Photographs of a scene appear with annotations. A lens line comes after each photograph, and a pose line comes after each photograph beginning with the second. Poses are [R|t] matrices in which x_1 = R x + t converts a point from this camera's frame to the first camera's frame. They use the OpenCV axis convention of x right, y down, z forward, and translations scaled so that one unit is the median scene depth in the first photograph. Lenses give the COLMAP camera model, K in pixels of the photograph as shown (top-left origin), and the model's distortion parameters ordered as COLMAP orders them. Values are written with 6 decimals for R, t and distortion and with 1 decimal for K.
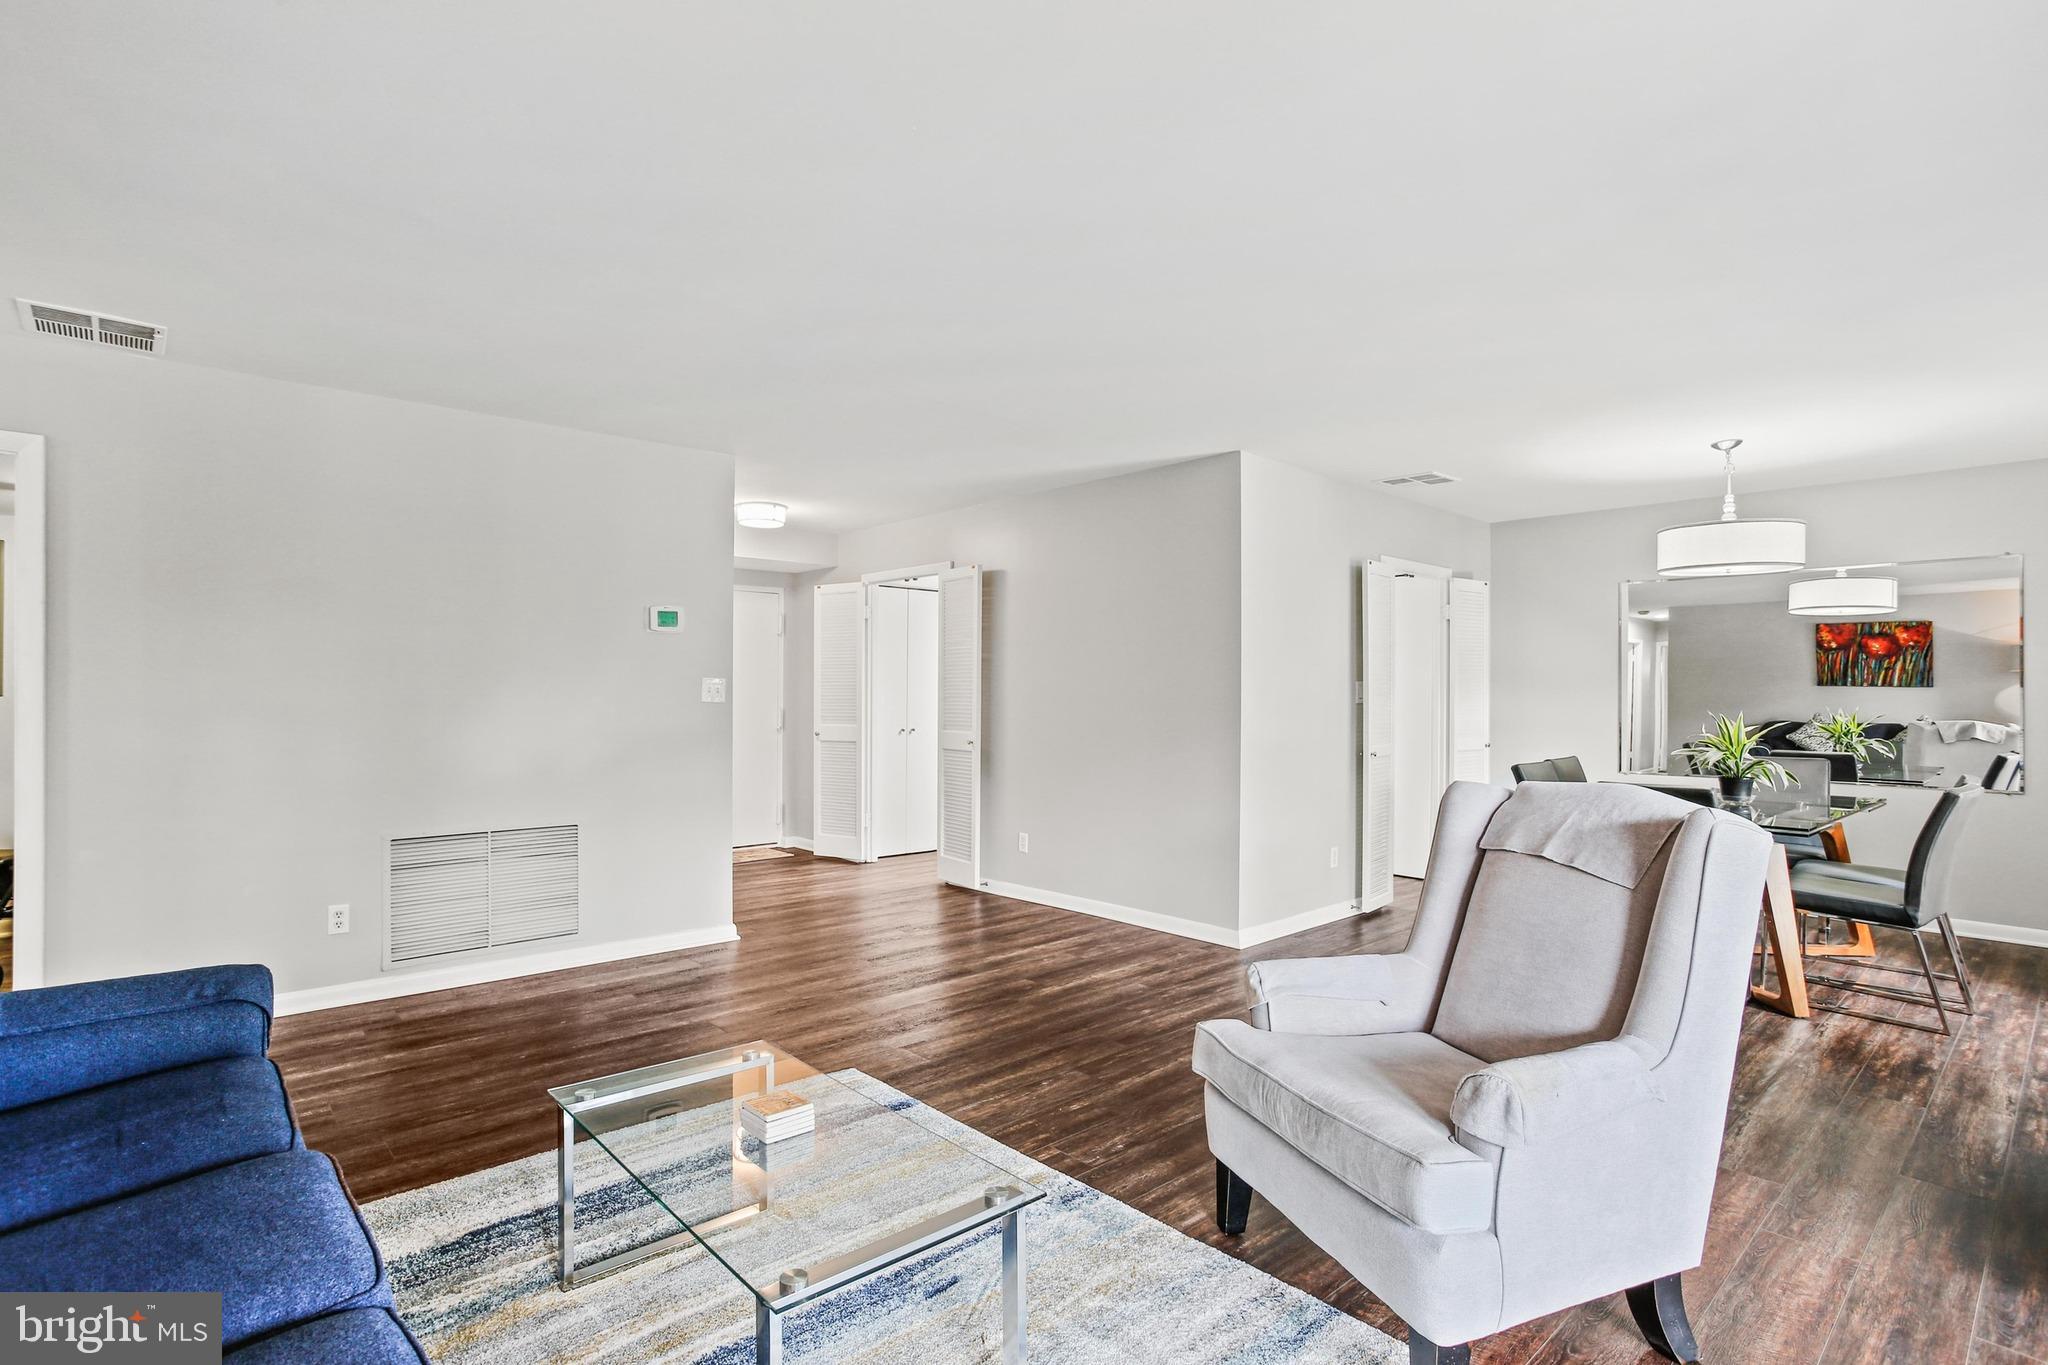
lens RADIAL K [[1002.0, 0, 1005.0], [0, 1002.0, 681.4], [0, 0, 1]] dist [-0.050442, 0.028511]
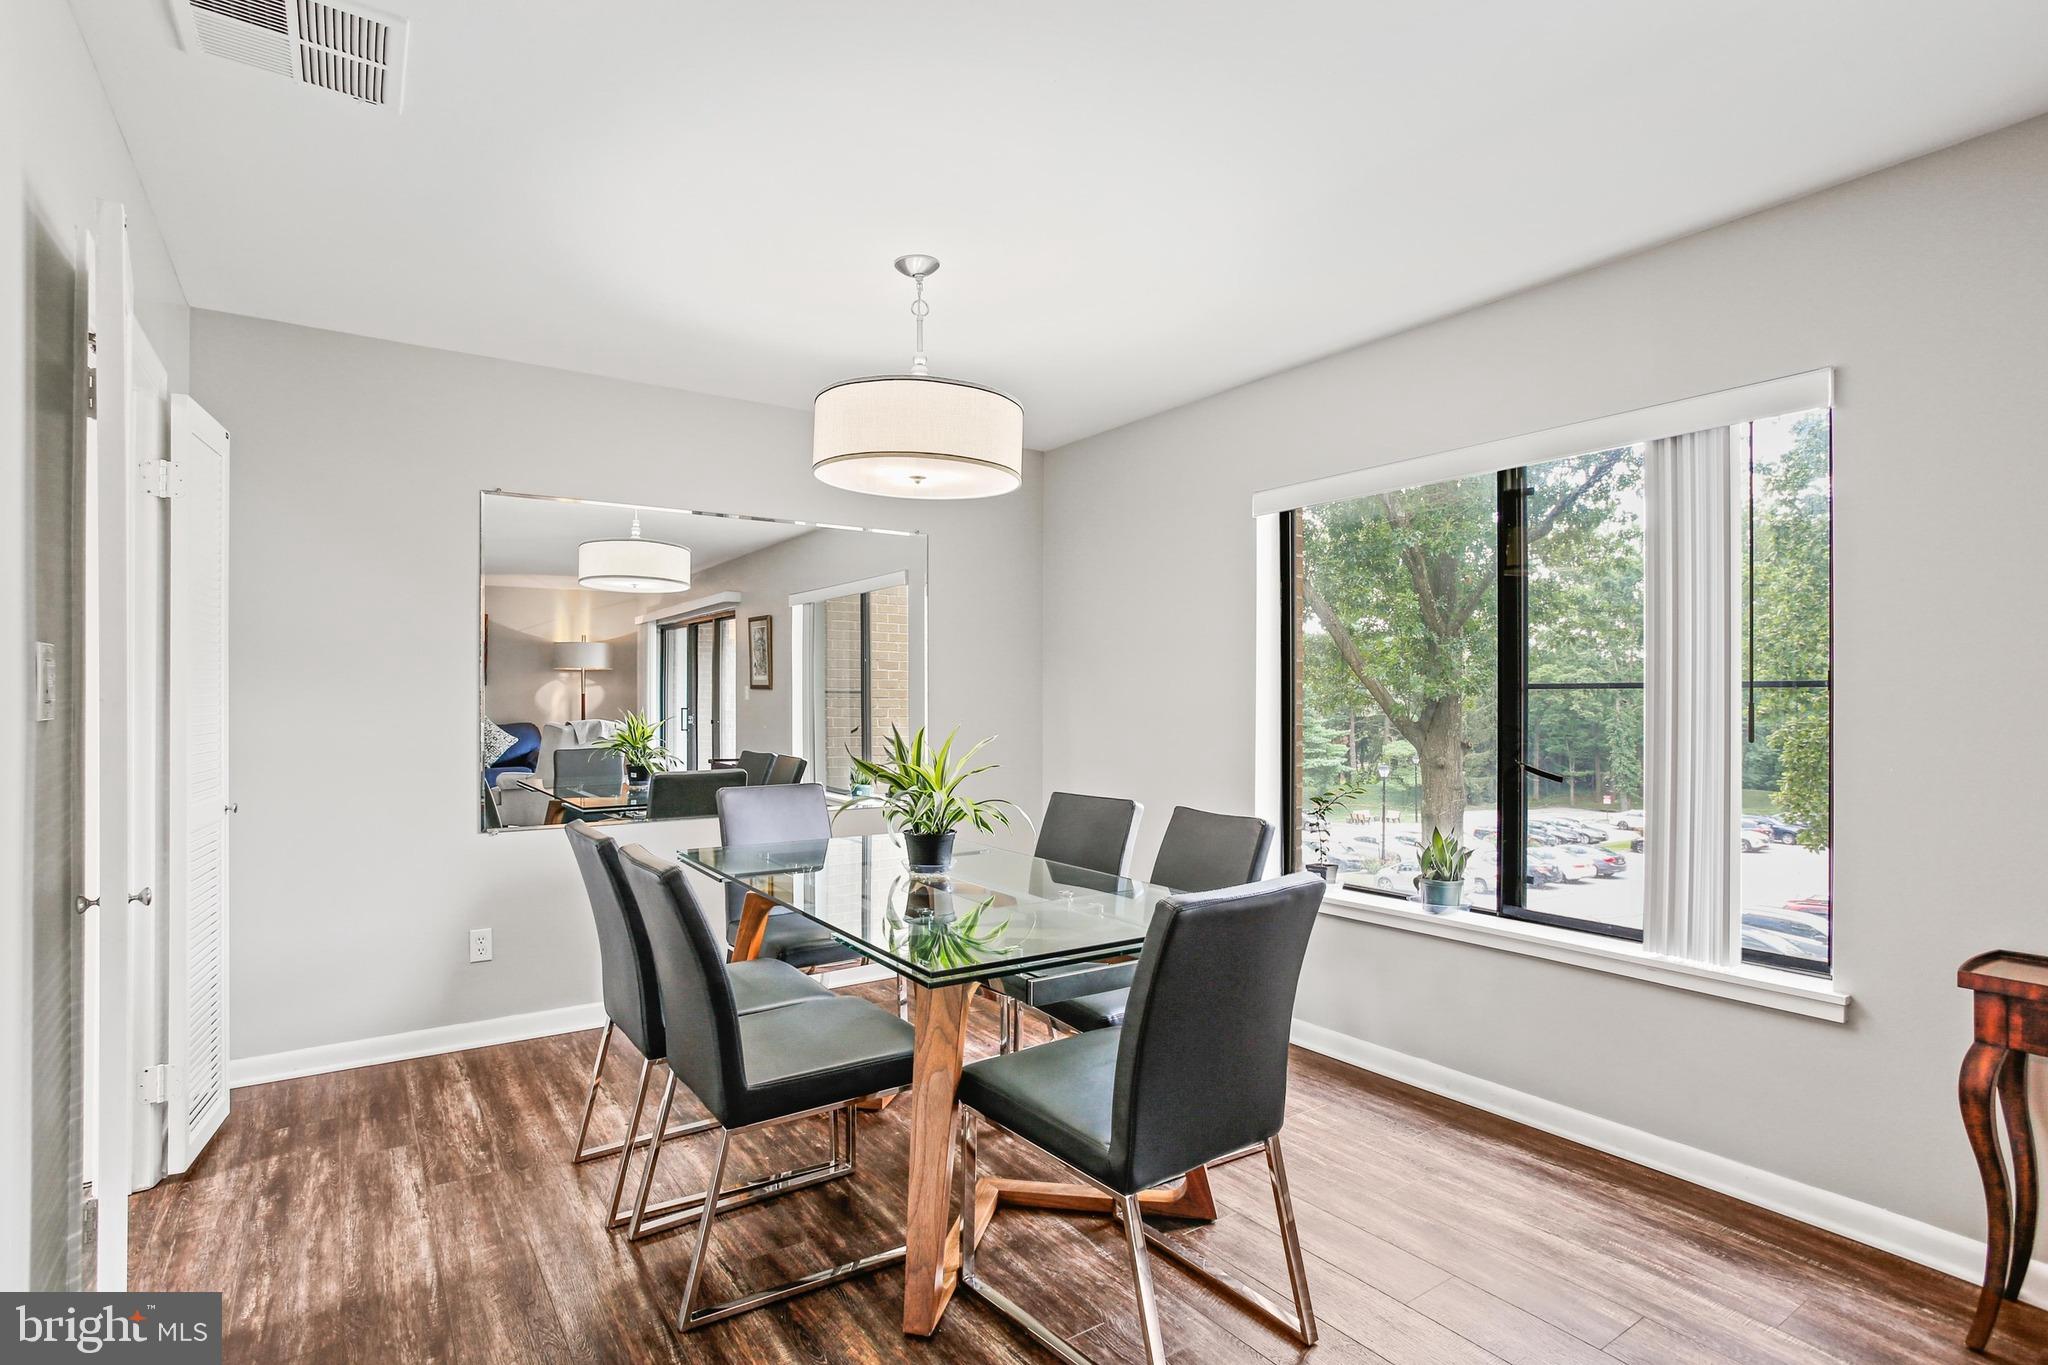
lens RADIAL K [[1002.0, 0, 1021.7], [0, 1002.0, 707.8], [0, 0, 1]] dist [-0.050442, 0.028511]
pose [[0.119267, -0.016383, 0.992727, 0.125345], [-0.012755, 0.999756, 0.018031, 0.008260], [-0.992780, -0.014812, 0.119029, 0.714296]]
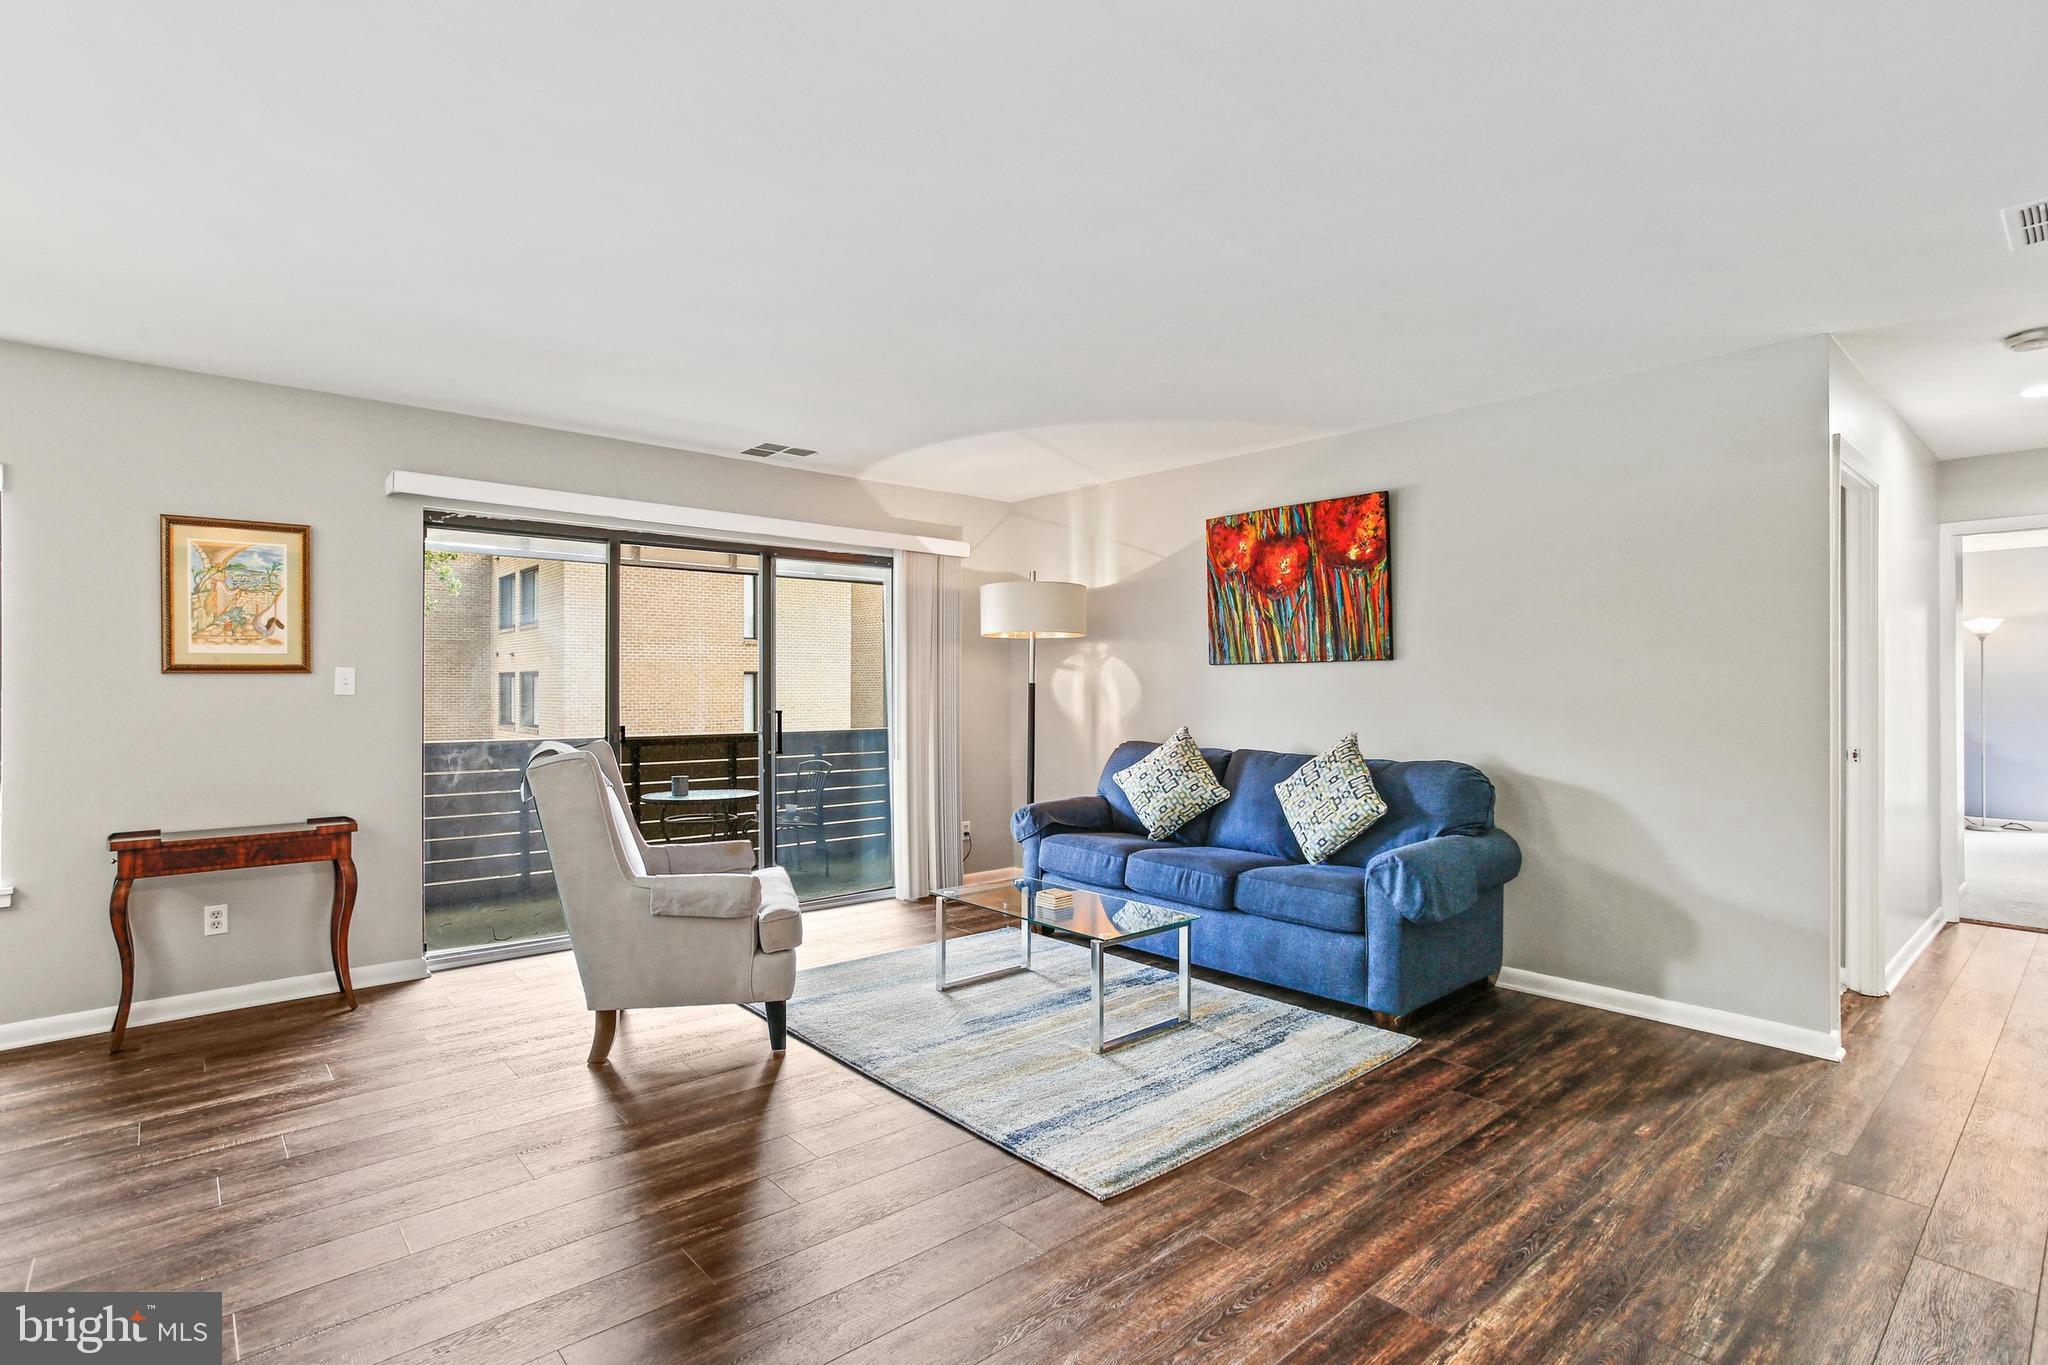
lens RADIAL K [[1002.0, 0, 1011.9], [0, 1002.0, 677.7], [0, 0, 1]] dist [-0.050442, 0.028511]
pose [[-0.999966, -0.003746, 0.007312, -0.053872], [-0.003917, 0.999715, -0.023548, 0.012974], [-0.007222, -0.023575, -0.999696, 1.026637]]
